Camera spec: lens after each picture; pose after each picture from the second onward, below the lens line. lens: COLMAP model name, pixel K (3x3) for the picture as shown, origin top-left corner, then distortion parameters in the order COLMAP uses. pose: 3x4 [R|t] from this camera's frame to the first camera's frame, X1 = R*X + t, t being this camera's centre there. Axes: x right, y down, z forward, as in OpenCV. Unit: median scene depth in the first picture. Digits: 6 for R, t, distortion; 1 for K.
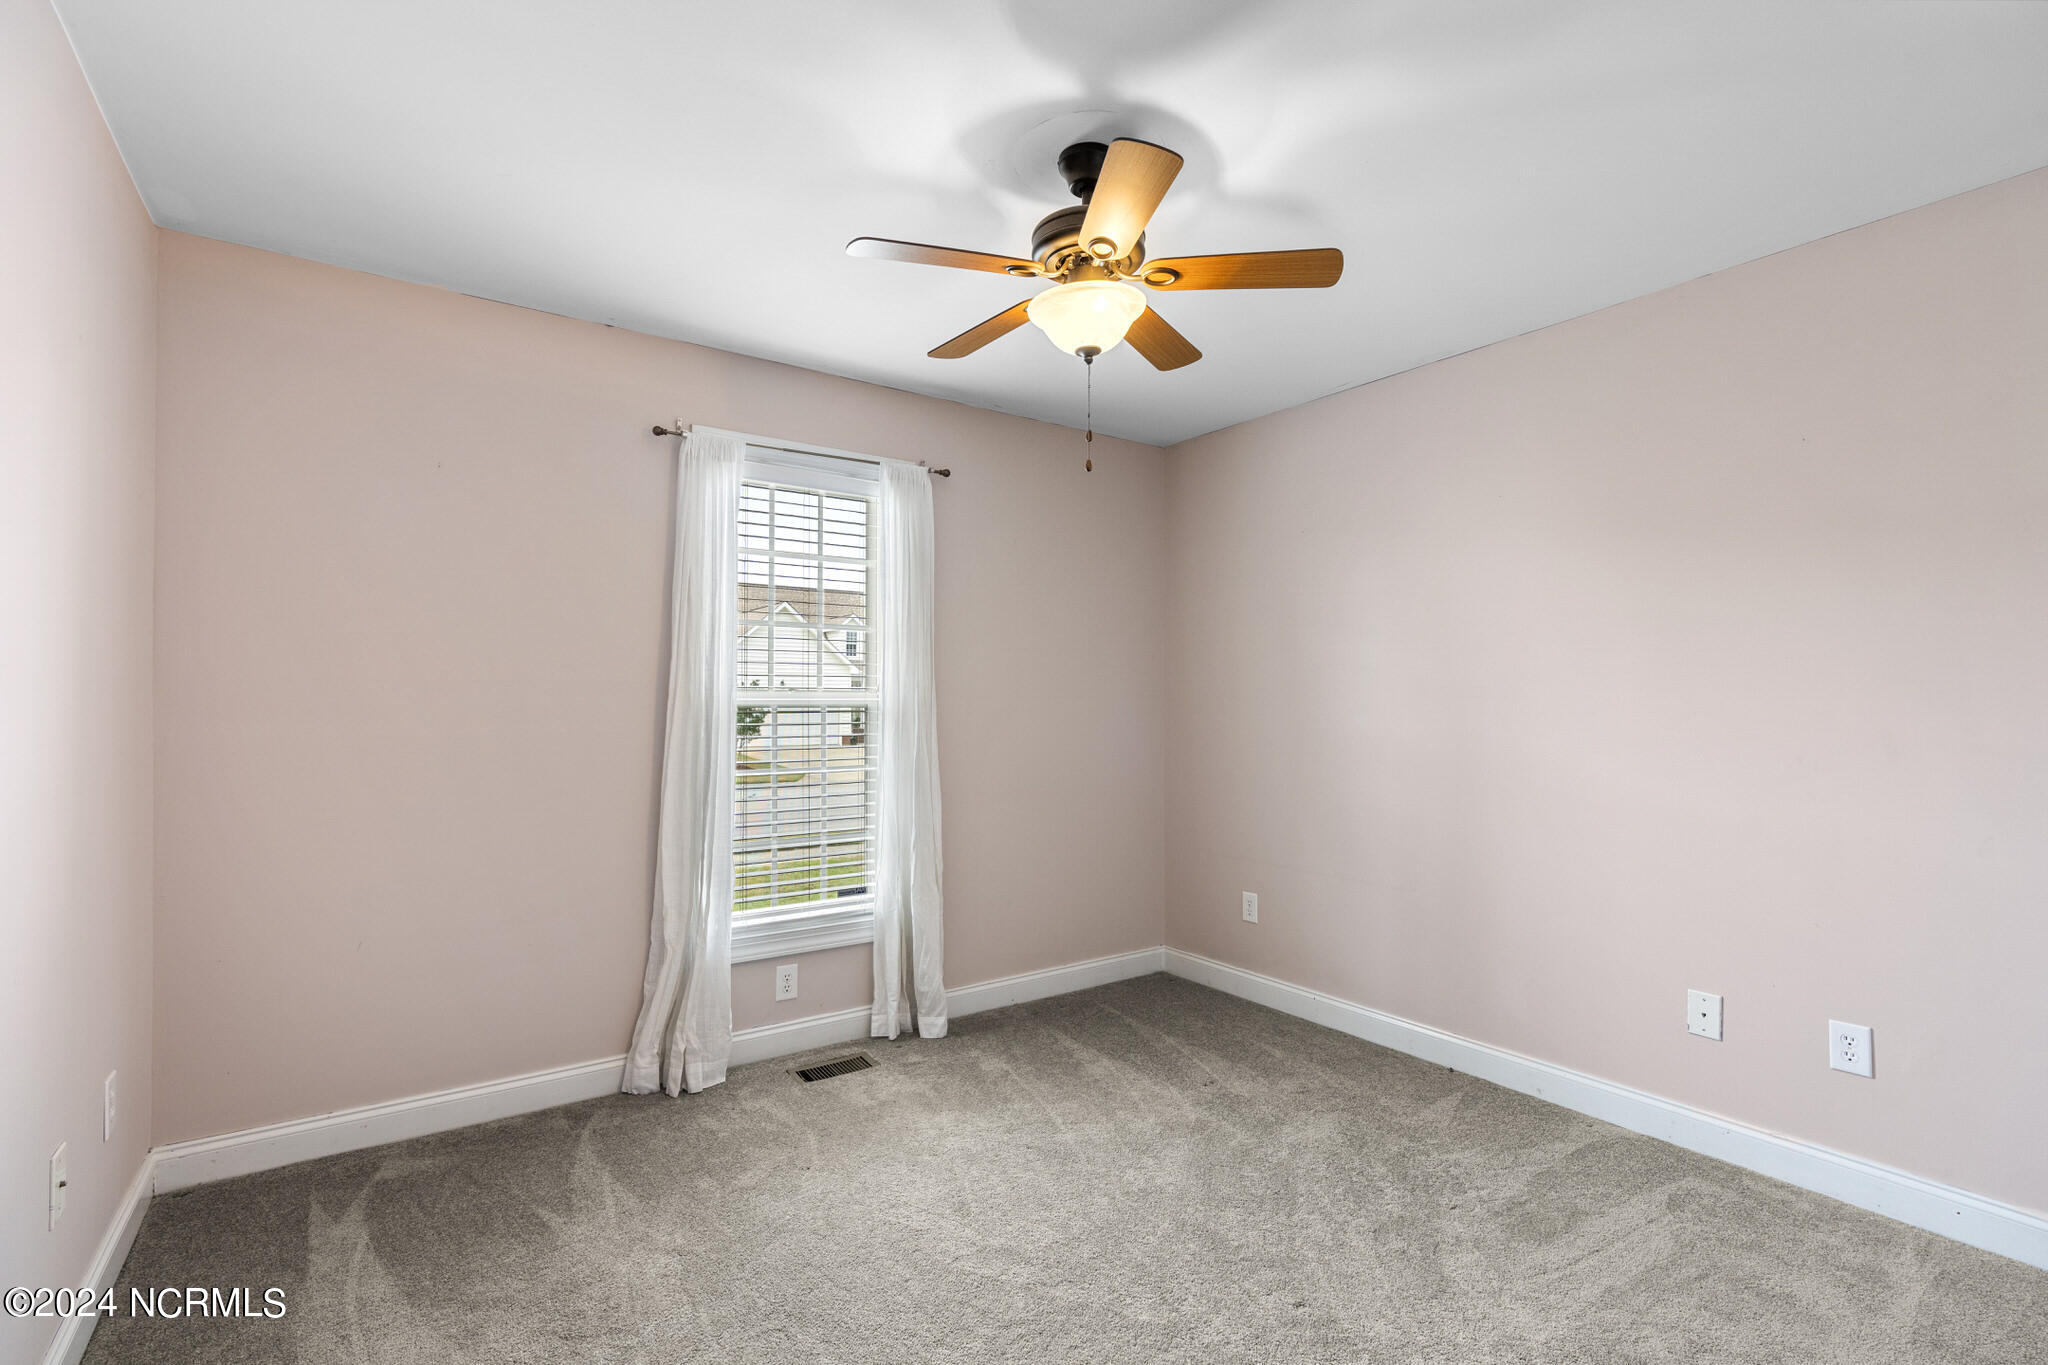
lens RADIAL K [[922.1, 0, 1022.9], [0, 922.1, 684.7], [0, 0, 1]] dist [0.000075, 0.000061]
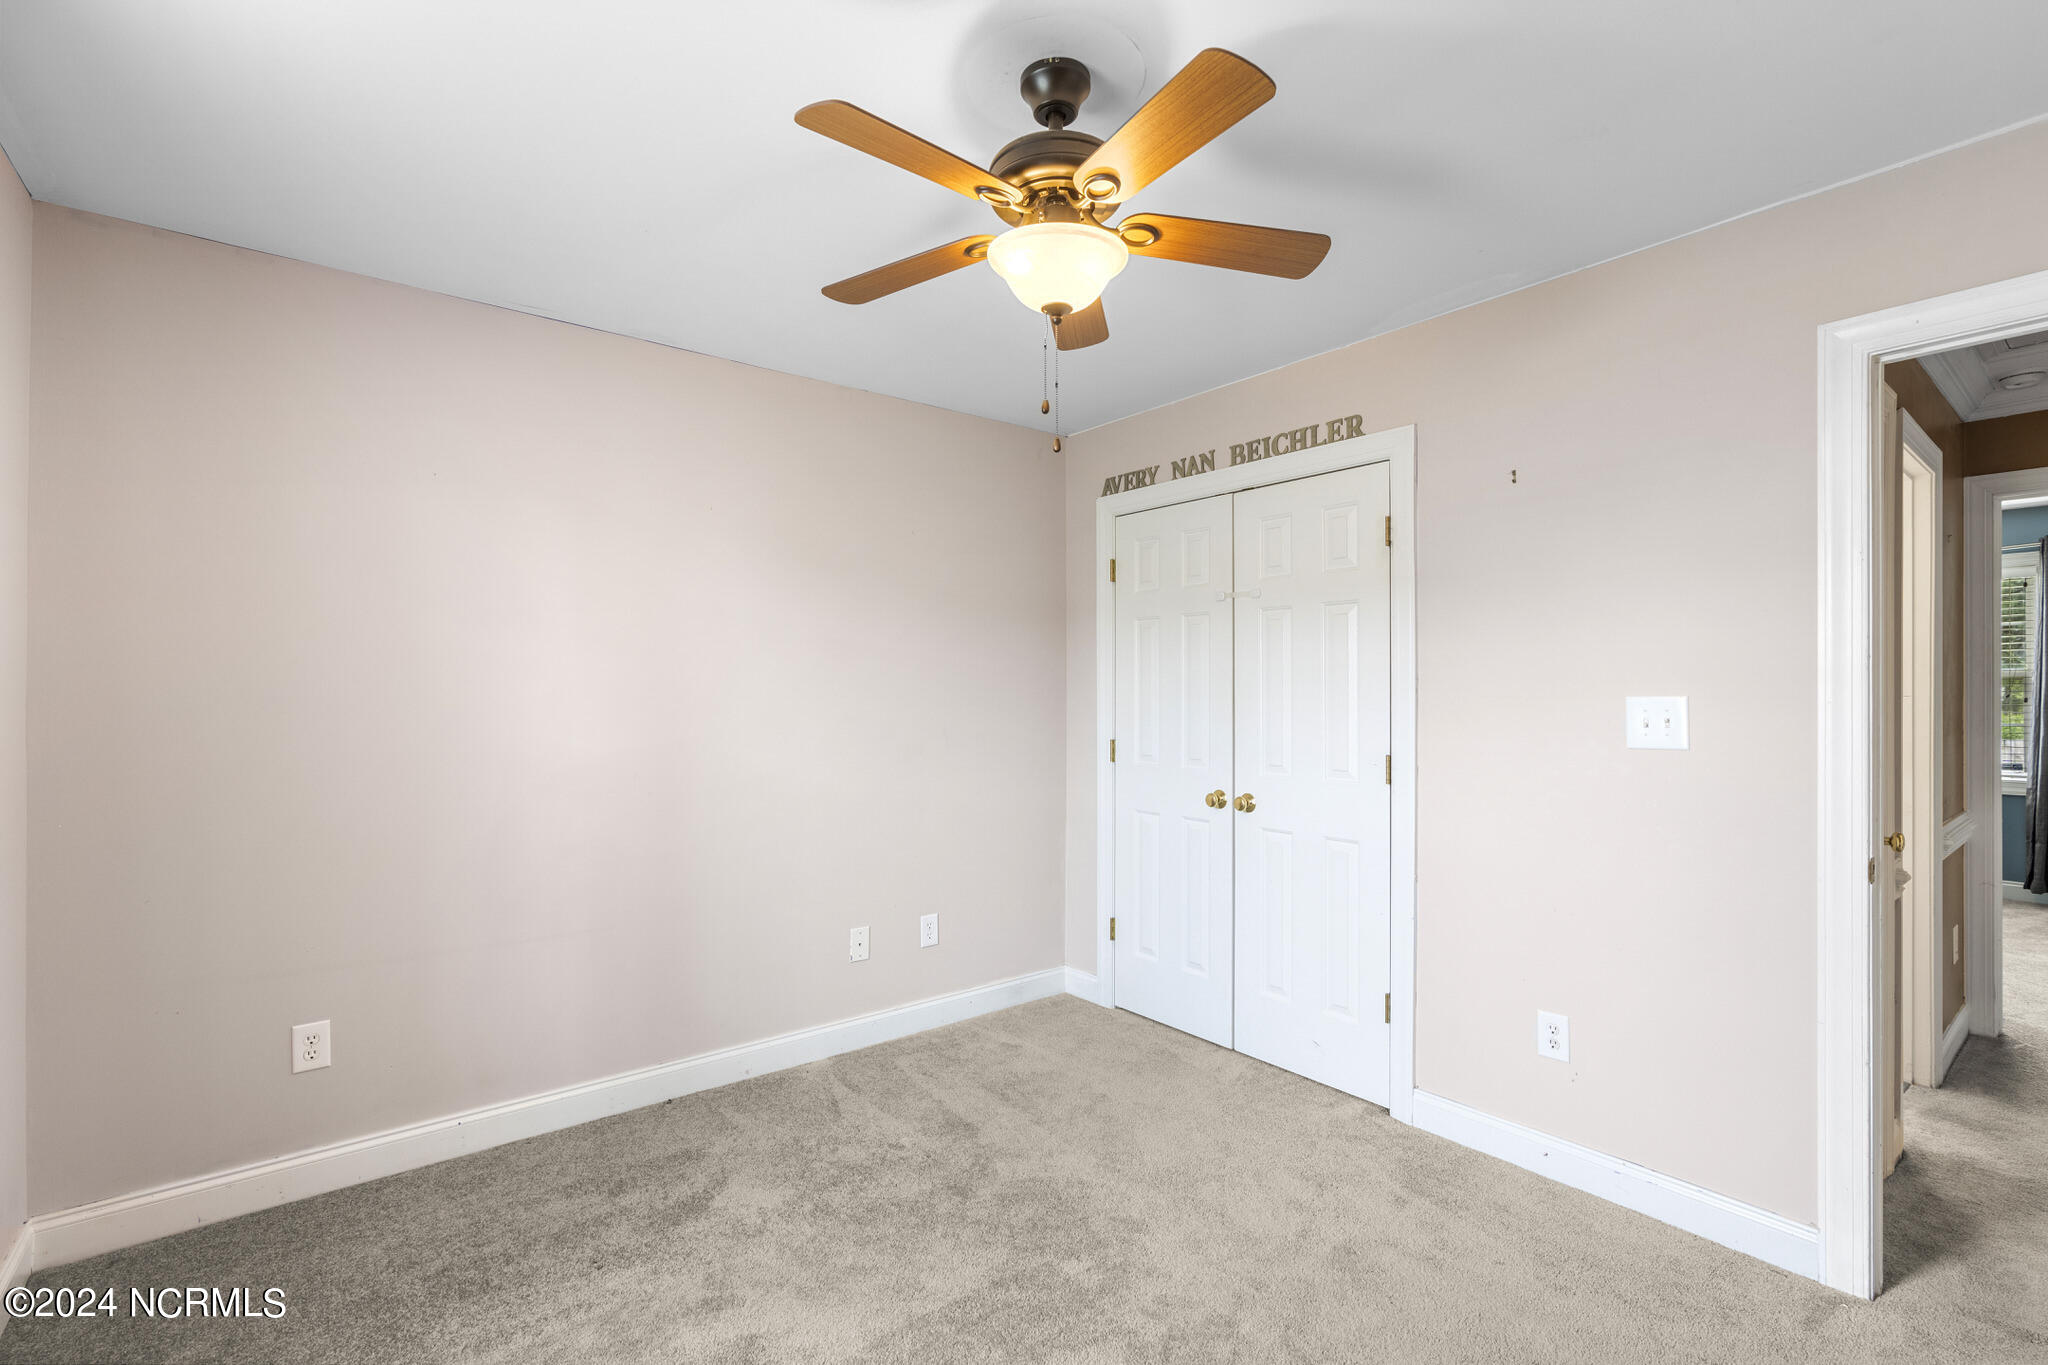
lens RADIAL K [[922.1, 0, 1024.3], [0, 922.1, 691.0], [0, 0, 1]] dist [0.000075, 0.000061]
pose [[-0.058911, 0.004802, 0.998252, -0.605654], [-0.018018, 0.999820, -0.005873, -0.004486], [-0.998101, -0.018332, -0.058814, 0.842952]]
